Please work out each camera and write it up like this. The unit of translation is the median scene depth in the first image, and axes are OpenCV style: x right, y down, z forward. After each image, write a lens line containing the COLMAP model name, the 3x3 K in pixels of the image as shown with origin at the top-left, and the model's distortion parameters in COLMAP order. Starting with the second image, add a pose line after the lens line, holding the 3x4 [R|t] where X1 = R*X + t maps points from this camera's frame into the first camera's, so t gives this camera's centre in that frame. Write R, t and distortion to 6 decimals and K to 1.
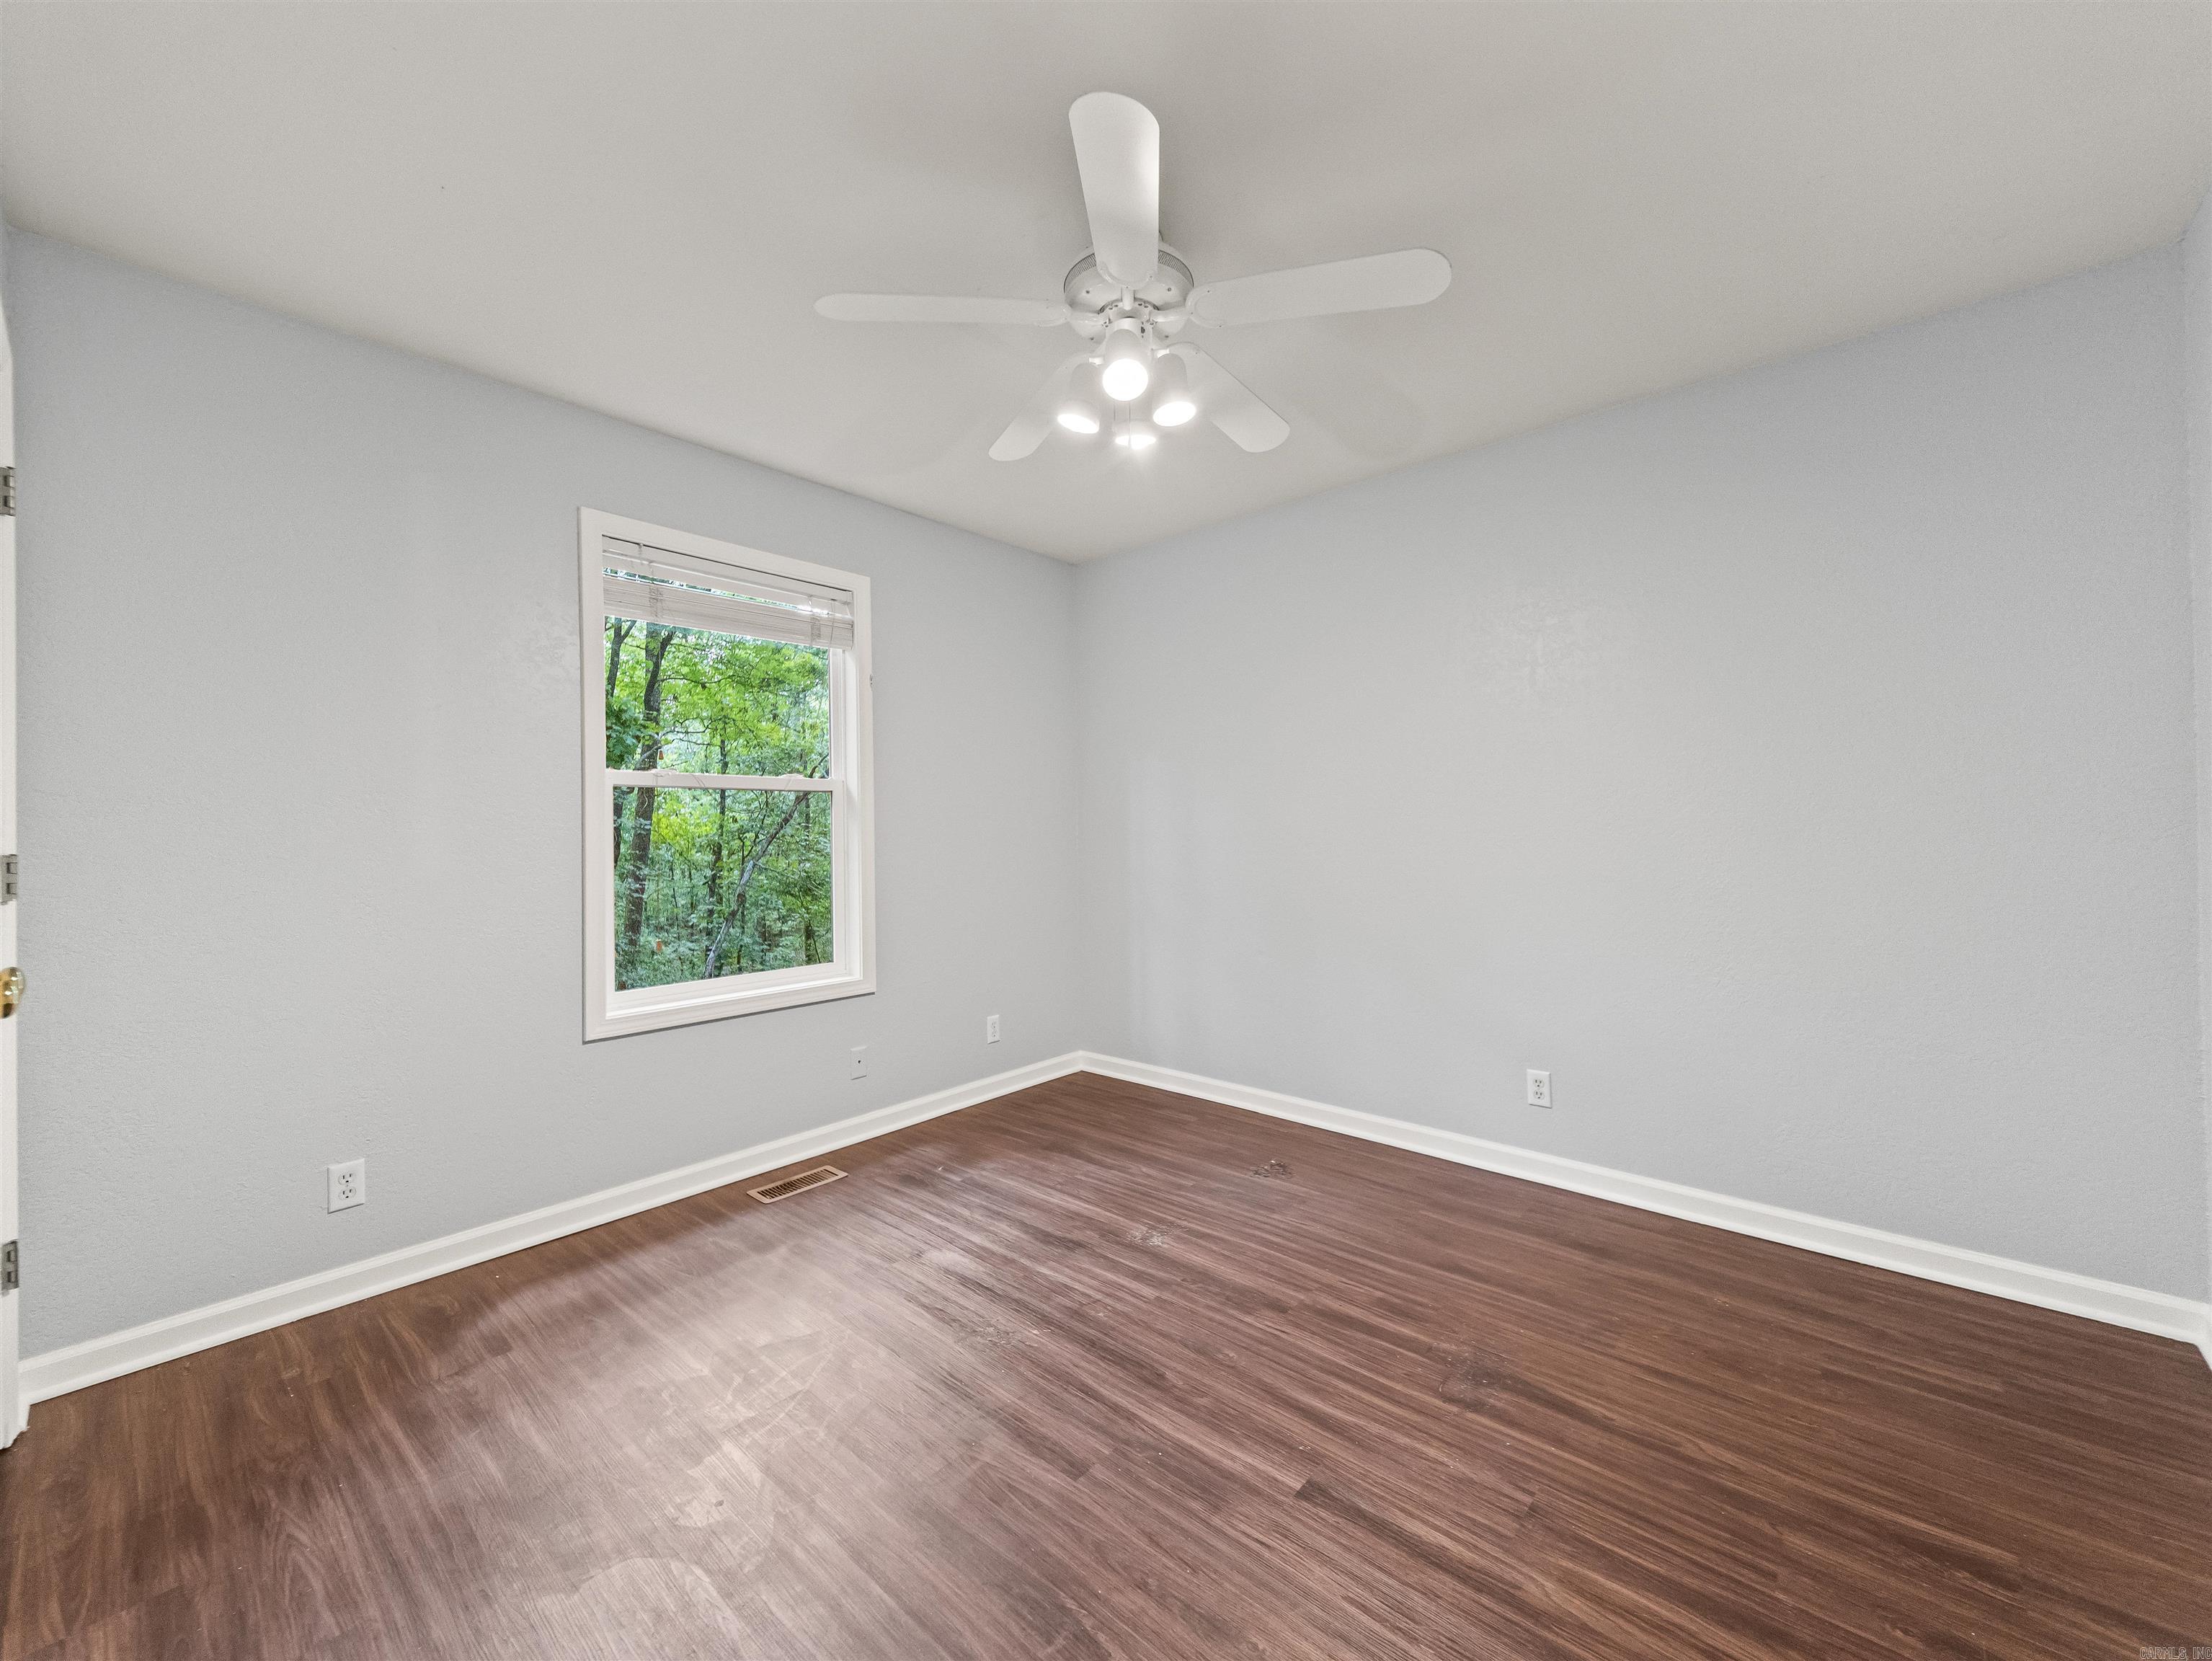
lens RADIAL K [[857.6, 0, 1112.9], [0, 857.6, 820.1], [0, 0, 1]] dist [0.040758, -0.015183]
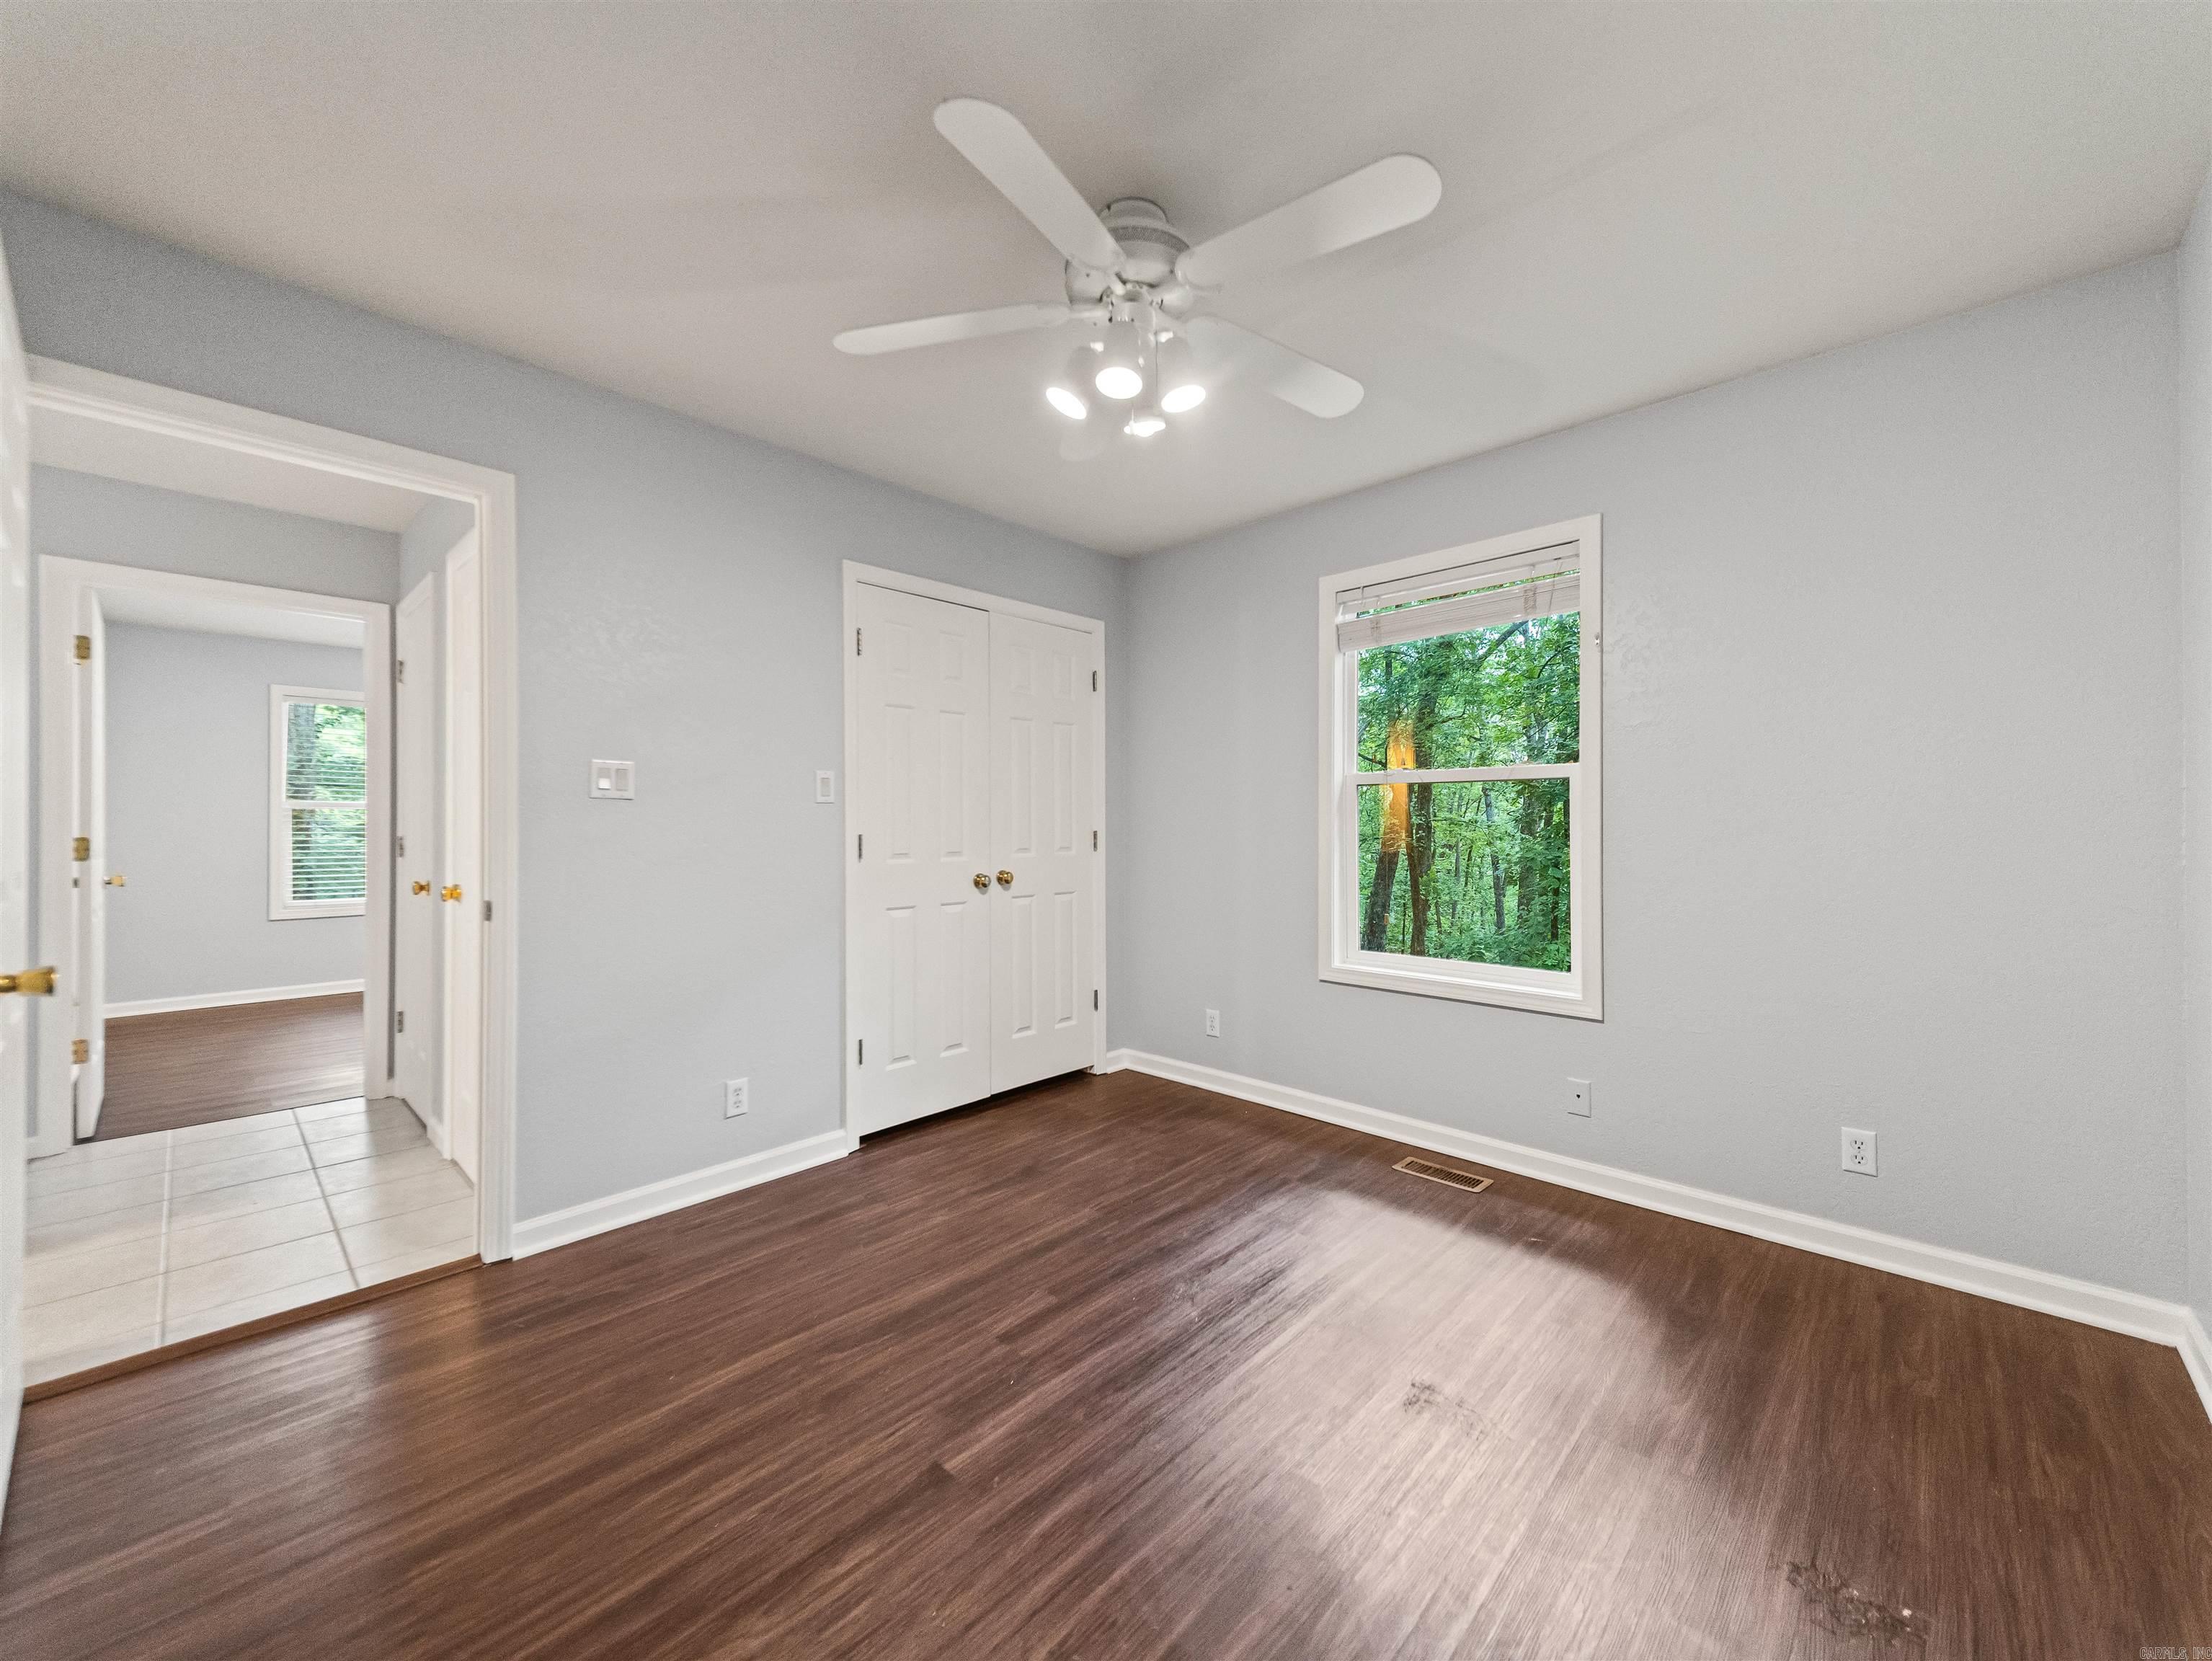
lens RADIAL K [[857.6, 0, 1112.9], [0, 857.6, 820.1], [0, 0, 1]] dist [0.040758, -0.015183]
pose [[-0.021142, 0.007351, -0.999749, 1.064966], [0.012947, 0.999891, 0.007079, -0.005339], [0.999693, -0.012794, -0.021235, 1.060807]]
